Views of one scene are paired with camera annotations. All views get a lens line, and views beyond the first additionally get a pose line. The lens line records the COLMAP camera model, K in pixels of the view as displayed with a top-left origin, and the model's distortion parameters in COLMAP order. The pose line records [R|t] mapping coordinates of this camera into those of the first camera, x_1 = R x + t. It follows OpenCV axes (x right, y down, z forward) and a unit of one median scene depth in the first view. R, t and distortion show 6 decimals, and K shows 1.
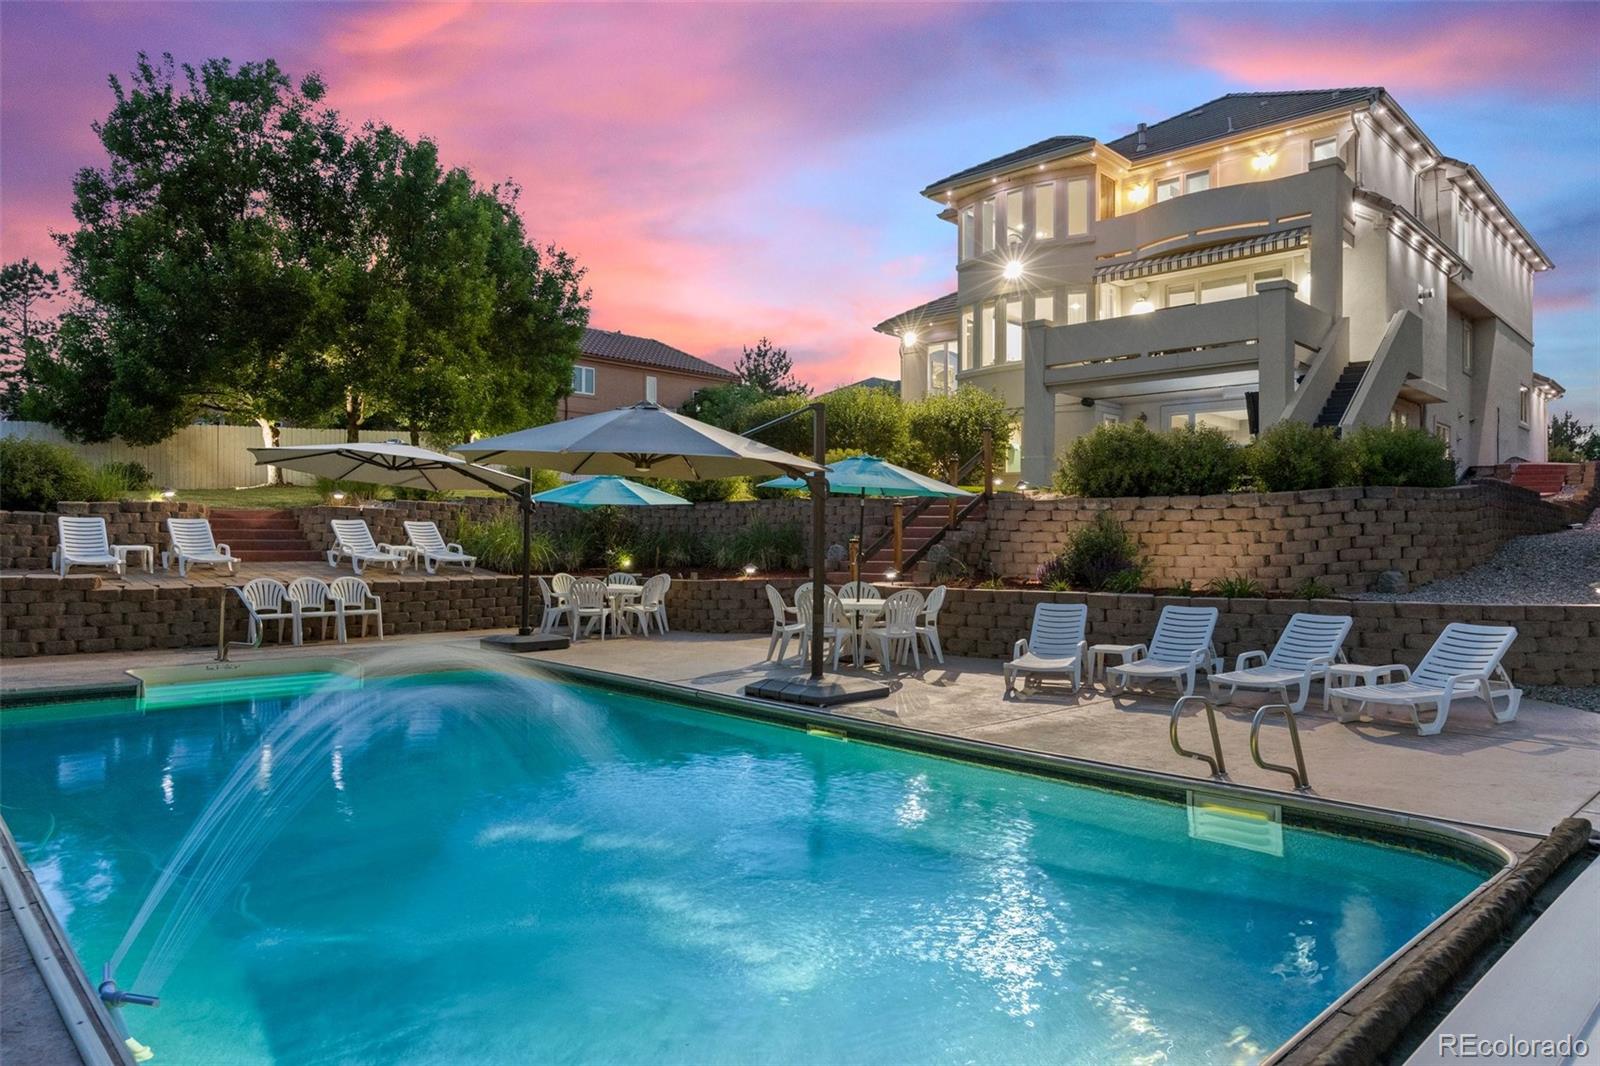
lens RADIAL K [[1002.6, 0, 808.5], [0, 1002.6, 511.0], [0, 0, 1]] dist [-0.008917, -0.000526]
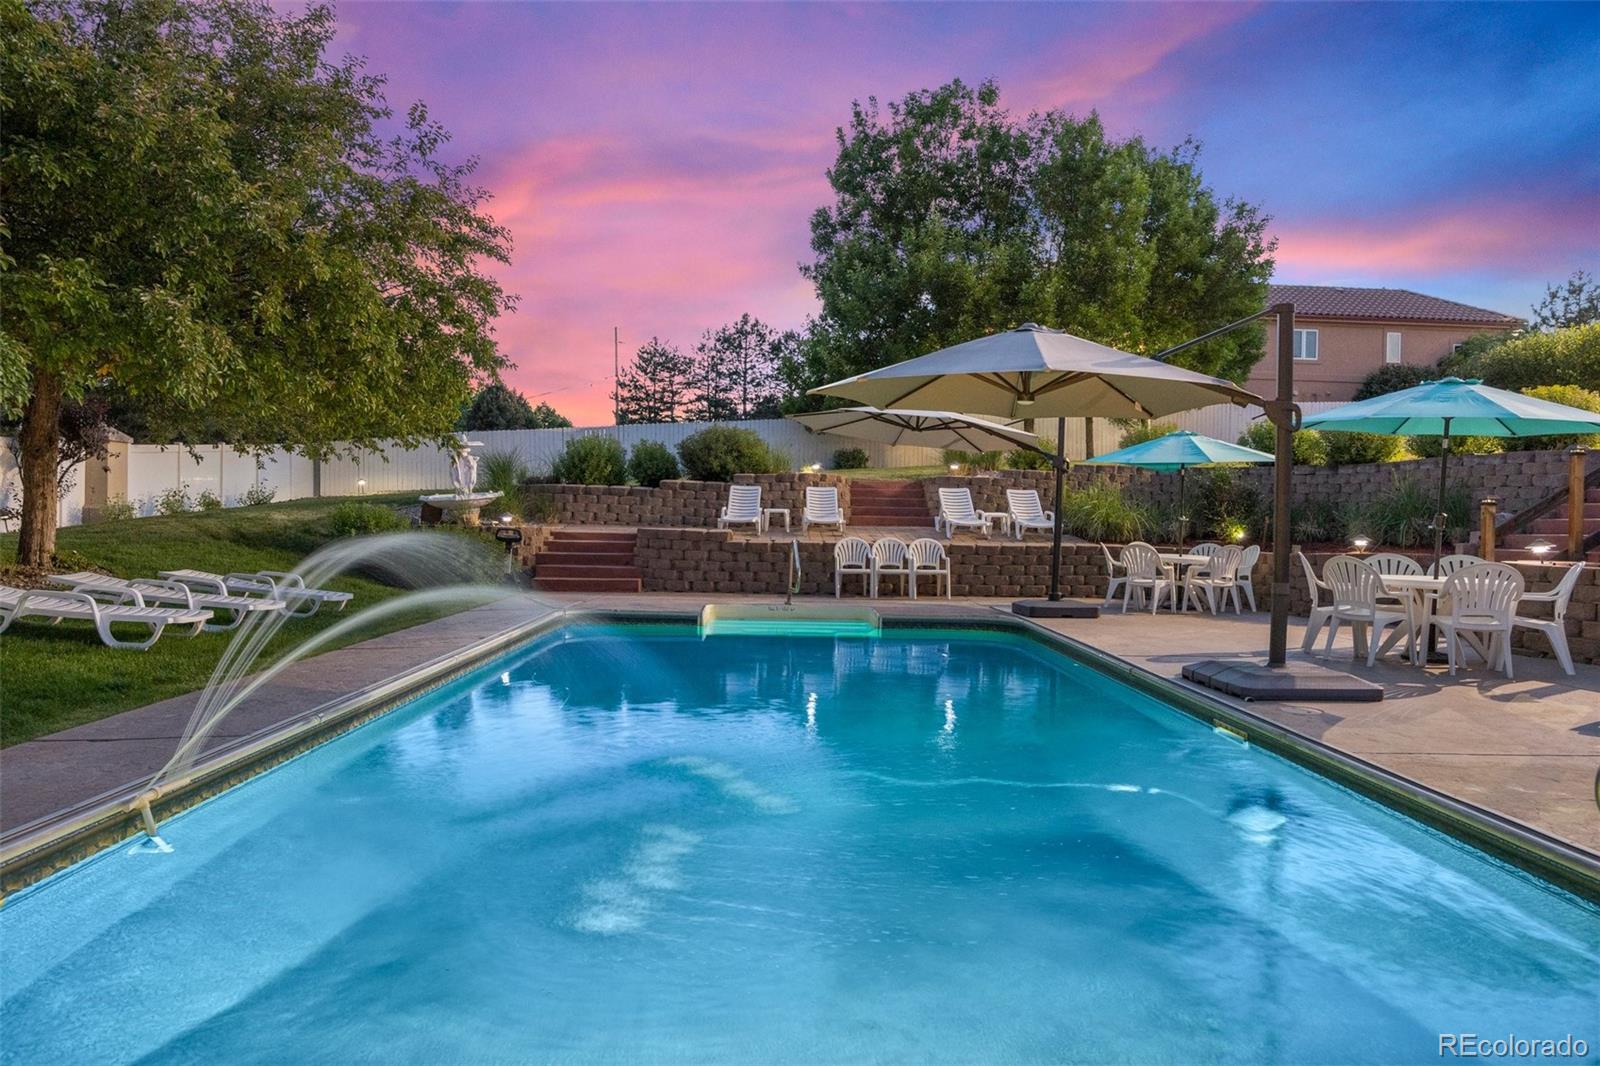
lens RADIAL K [[1002.6, 0, 808.5], [0, 1002.6, 511.0], [0, 0, 1]] dist [-0.008917, -0.000526]
pose [[0.749836, 0.002990, -0.661616, 0.118375], [0.006584, 0.999907, 0.011982, 0.018127], [0.661590, -0.013341, 0.749747, 0.094720]]
